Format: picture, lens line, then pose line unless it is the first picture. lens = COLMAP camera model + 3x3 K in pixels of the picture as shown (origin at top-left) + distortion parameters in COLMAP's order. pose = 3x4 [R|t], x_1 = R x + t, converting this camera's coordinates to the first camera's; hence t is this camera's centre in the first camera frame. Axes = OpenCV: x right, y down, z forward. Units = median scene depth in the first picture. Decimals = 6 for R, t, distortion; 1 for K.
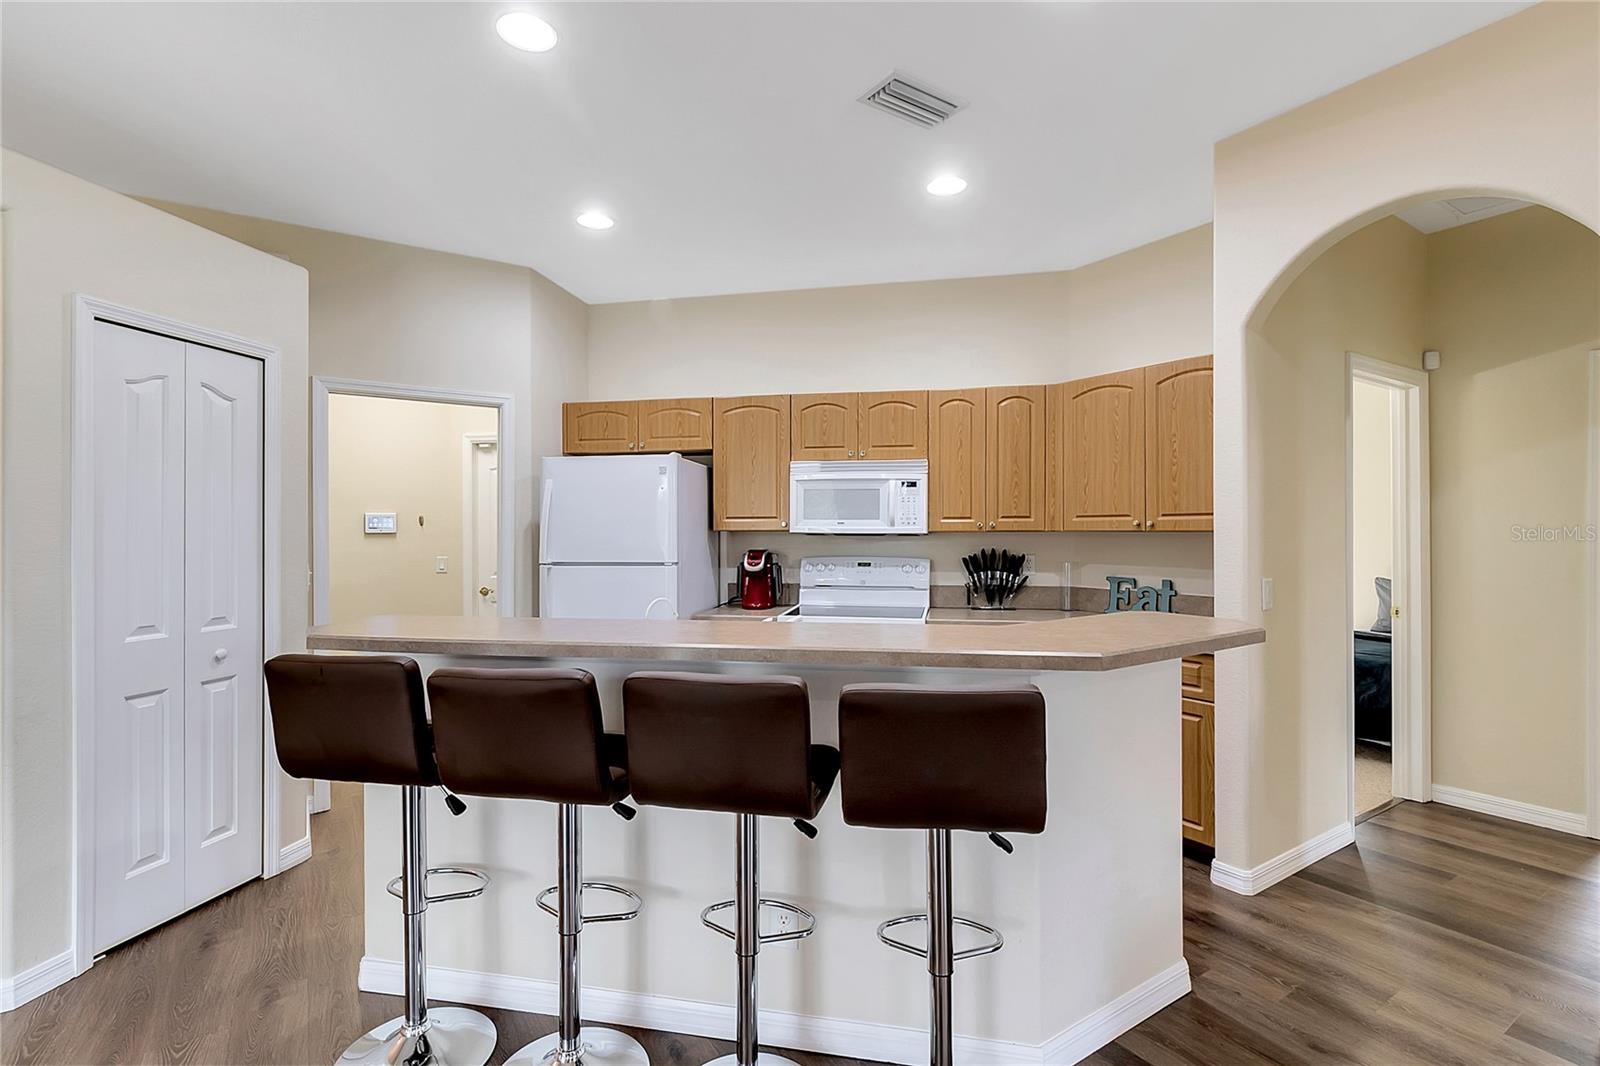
lens RADIAL K [[742.2, 0, 800.1], [0, 742.2, 525.5], [0, 0, 1]] dist [-0.000203, 0.000192]
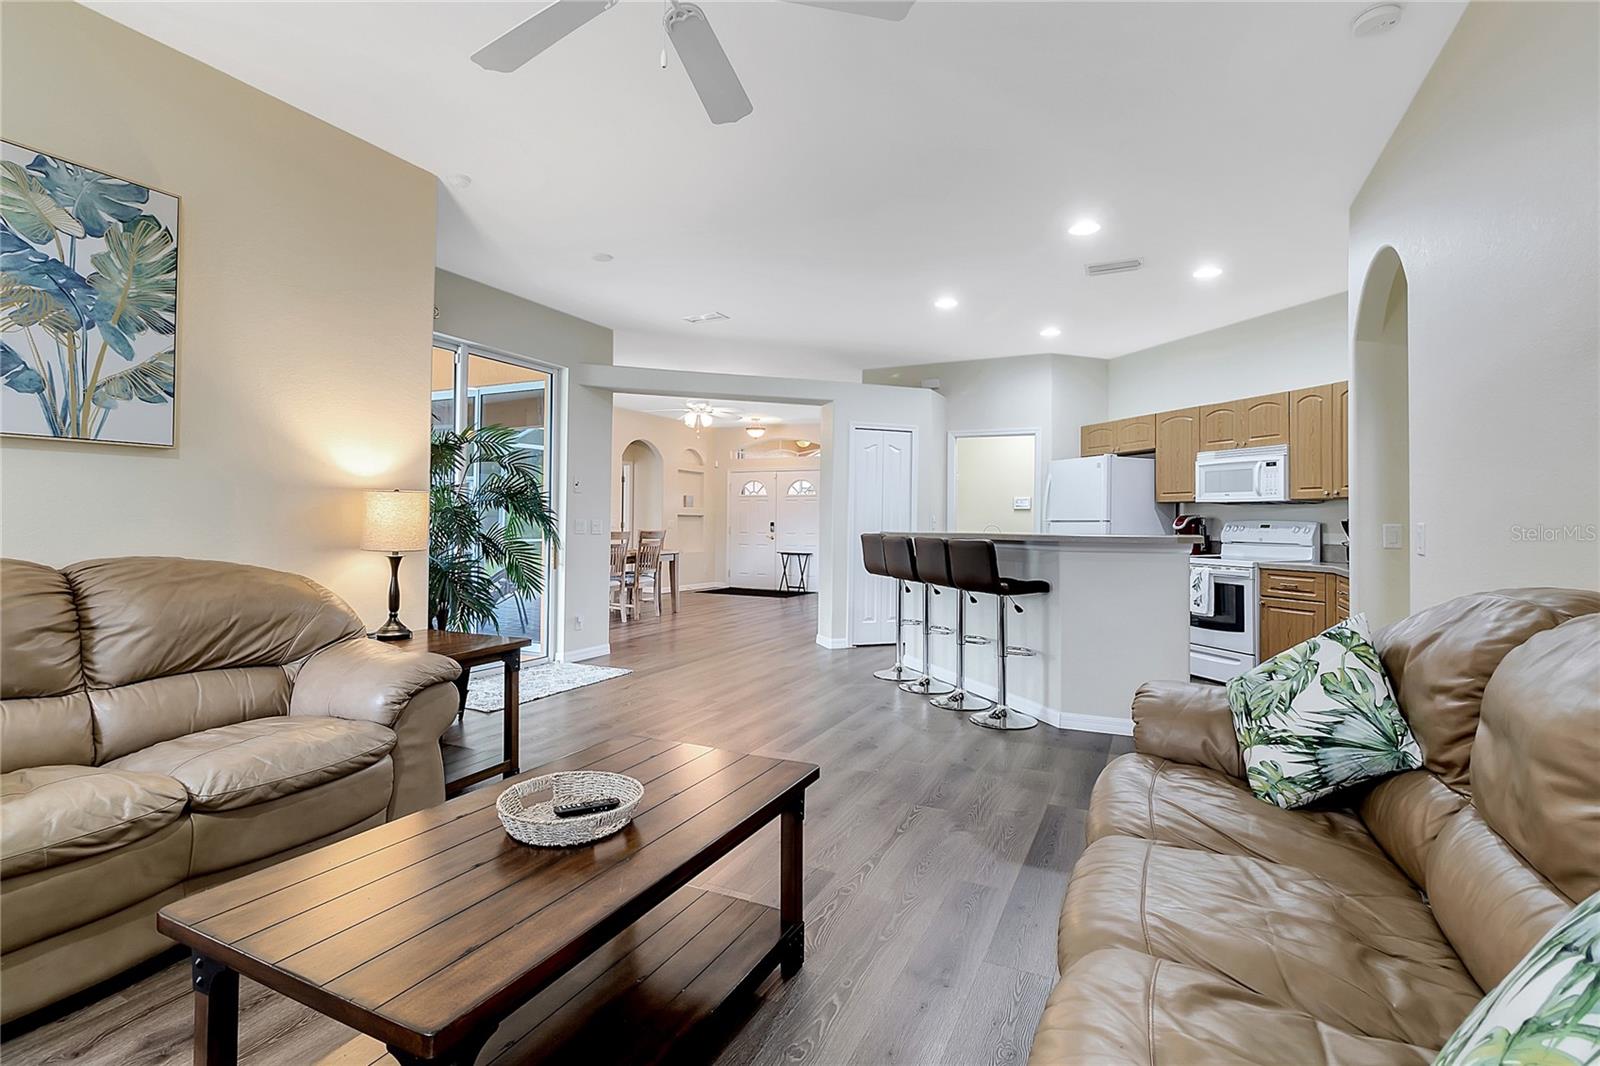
lens RADIAL K [[742.2, 0, 803.4], [0, 742.2, 524.0], [0, 0, 1]] dist [-0.000203, 0.000192]
pose [[0.503085, 0.009262, -0.864187, 0.857048], [-0.007252, 0.999953, 0.006495, 0.048444], [0.864206, 0.003000, 0.503128, -0.388392]]
